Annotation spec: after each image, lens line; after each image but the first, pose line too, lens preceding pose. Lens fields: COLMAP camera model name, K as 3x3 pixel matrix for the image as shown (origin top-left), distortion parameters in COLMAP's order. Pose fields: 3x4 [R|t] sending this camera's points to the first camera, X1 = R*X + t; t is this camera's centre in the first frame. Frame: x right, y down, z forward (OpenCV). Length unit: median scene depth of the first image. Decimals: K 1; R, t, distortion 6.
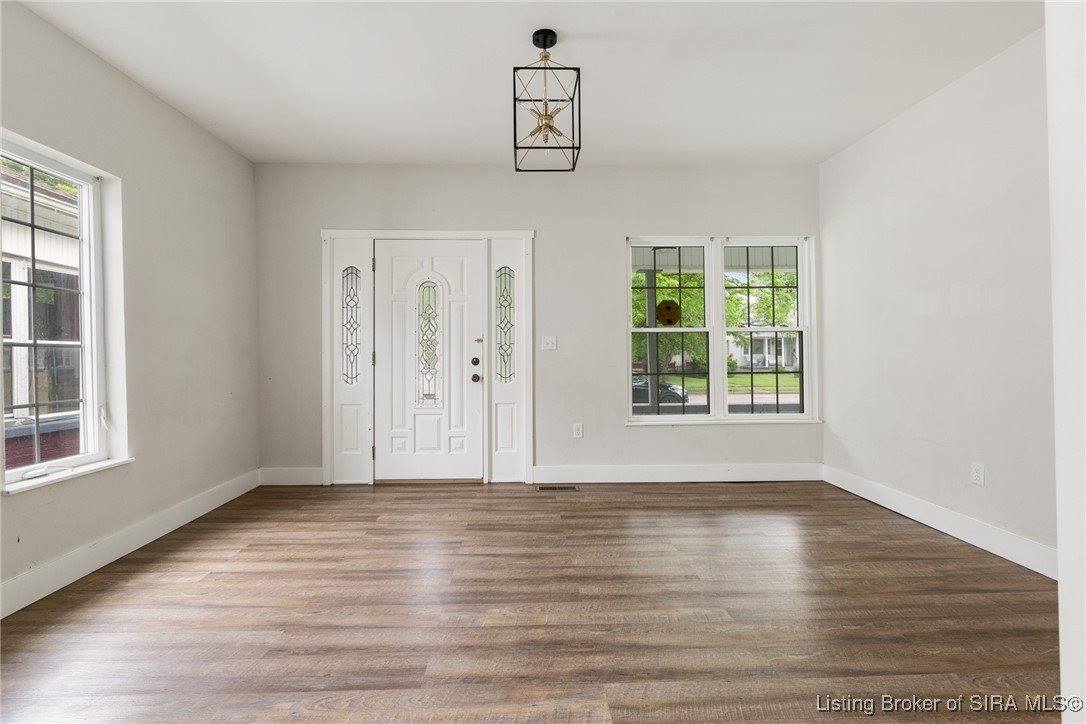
lens RADIAL K [[499.8, 0, 538.3], [0, 499.8, 347.5], [0, 0, 1]] dist [0.000999, 0.000036]
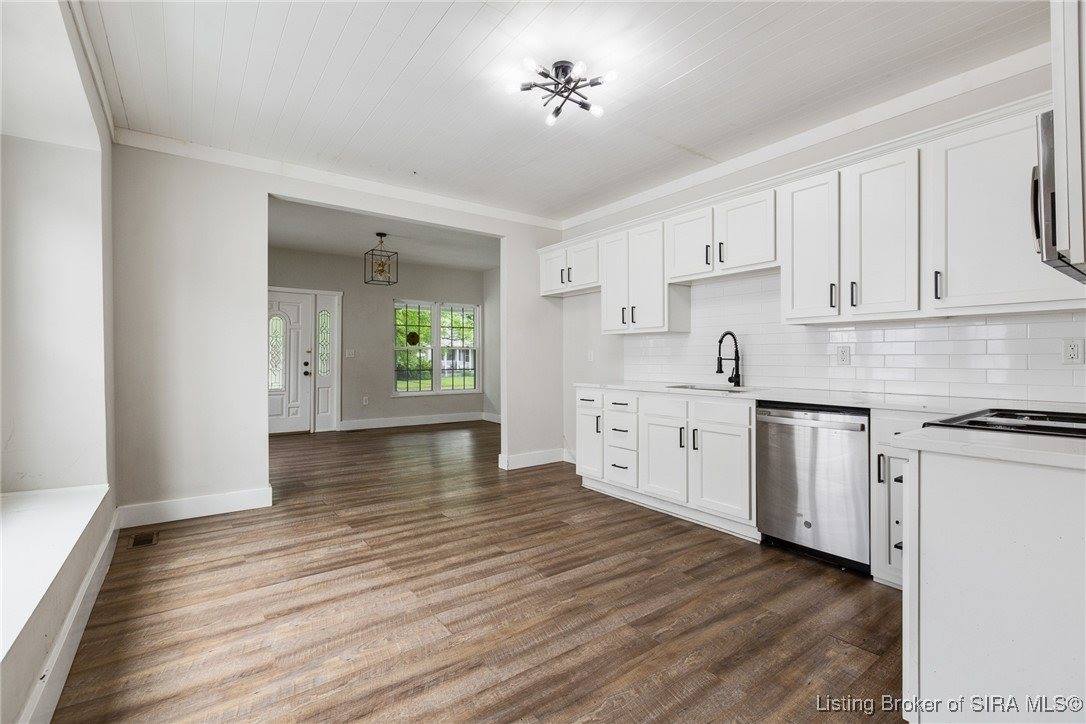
lens RADIAL K [[479.1, 0, 547.8], [0, 479.1, 359.1], [0, 0, 1]] dist [0.005354, -0.000132]
pose [[0.816413, 0.006953, 0.577427, -0.418348], [-0.013775, 0.999877, 0.007436, -0.012866], [-0.577304, -0.014024, 0.816409, -0.887363]]
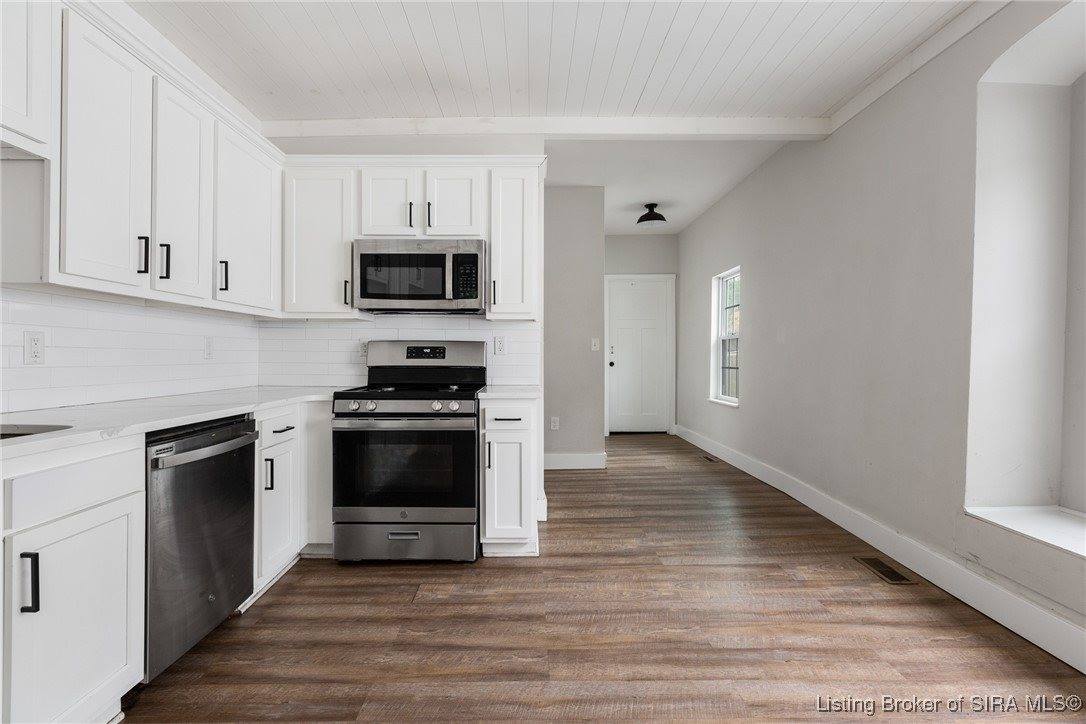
lens RADIAL K [[504.2, 0, 524.9], [0, 504.2, 358.8], [0, 0, 1]] dist [0.000529, -0.000495]
pose [[-0.999062, 0.007790, 0.042598, -0.060364], [0.007382, 0.999925, -0.009745, -0.001579], [-0.042671, -0.009421, -0.999045, -0.104155]]
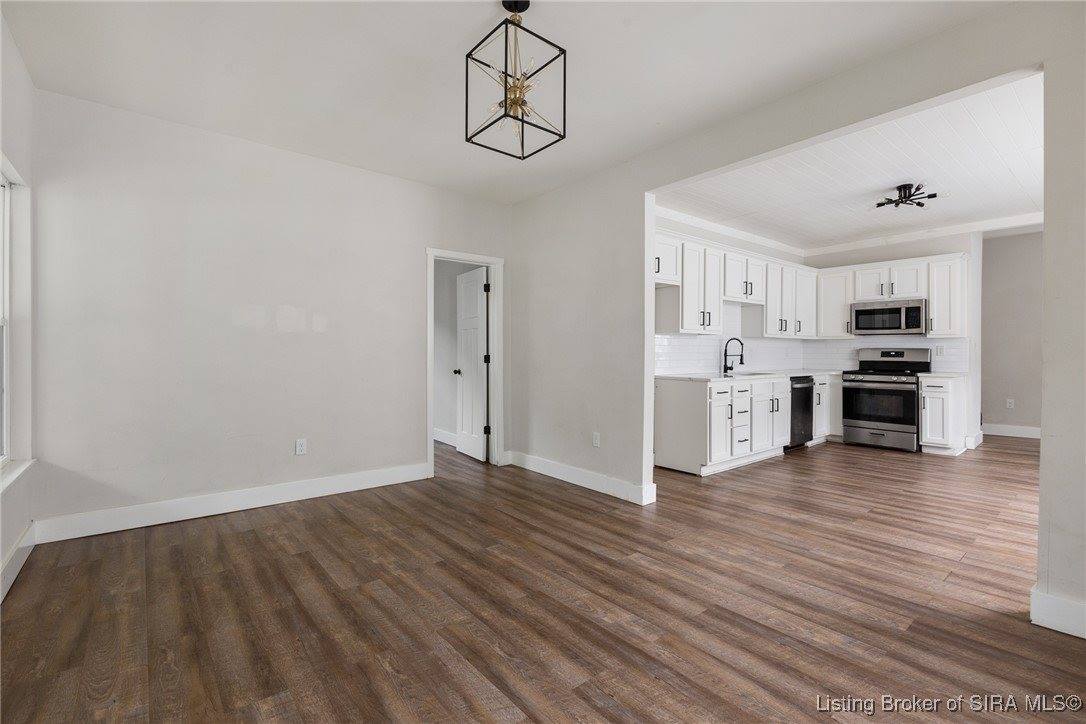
lens RADIAL K [[484.1, 0, 547.0], [0, 484.1, 350.8], [0, 0, 1]] dist [0.002201, 0.000197]
pose [[-0.610490, 0.010474, 0.791954, -0.414460], [-0.007419, 0.999793, -0.018941, 0.006000], [-0.791989, -0.017439, -0.610286, 0.896867]]
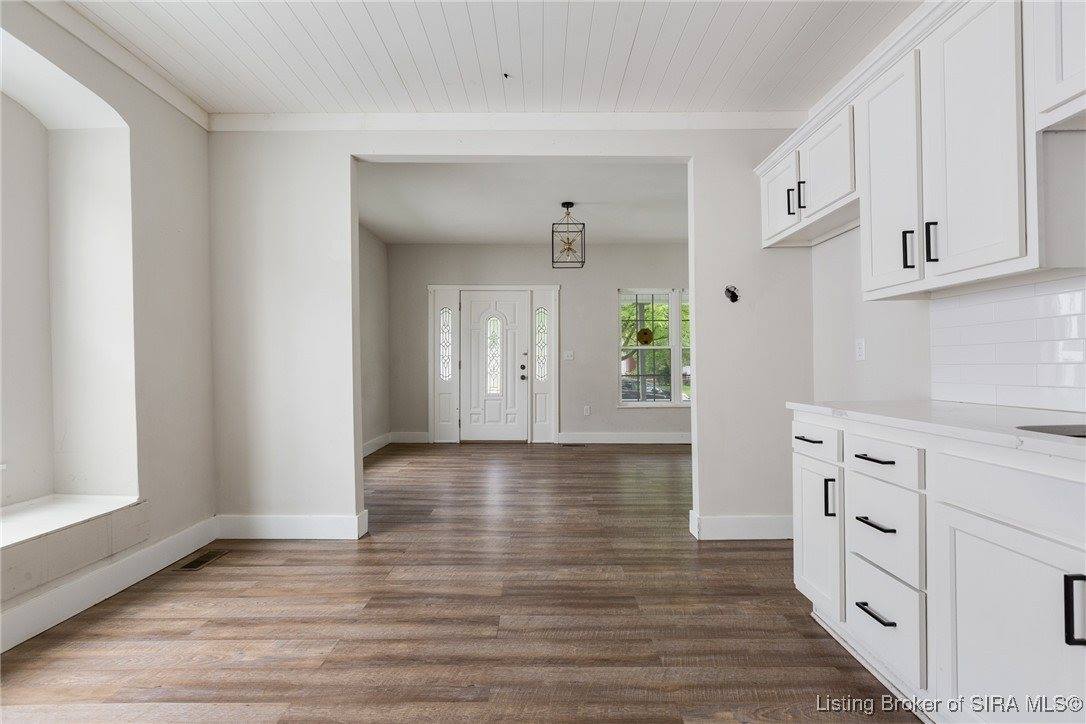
lens RADIAL K [[495.5, 0, 549.1], [0, 495.5, 361.6], [0, 0, 1]] dist [0.000578, 0.000187]
pose [[0.999872, 0.002690, -0.015783, -0.017164], [-0.002592, 0.999977, 0.006219, 0.000263], [0.015799, -0.006177, 0.999856, -0.604439]]
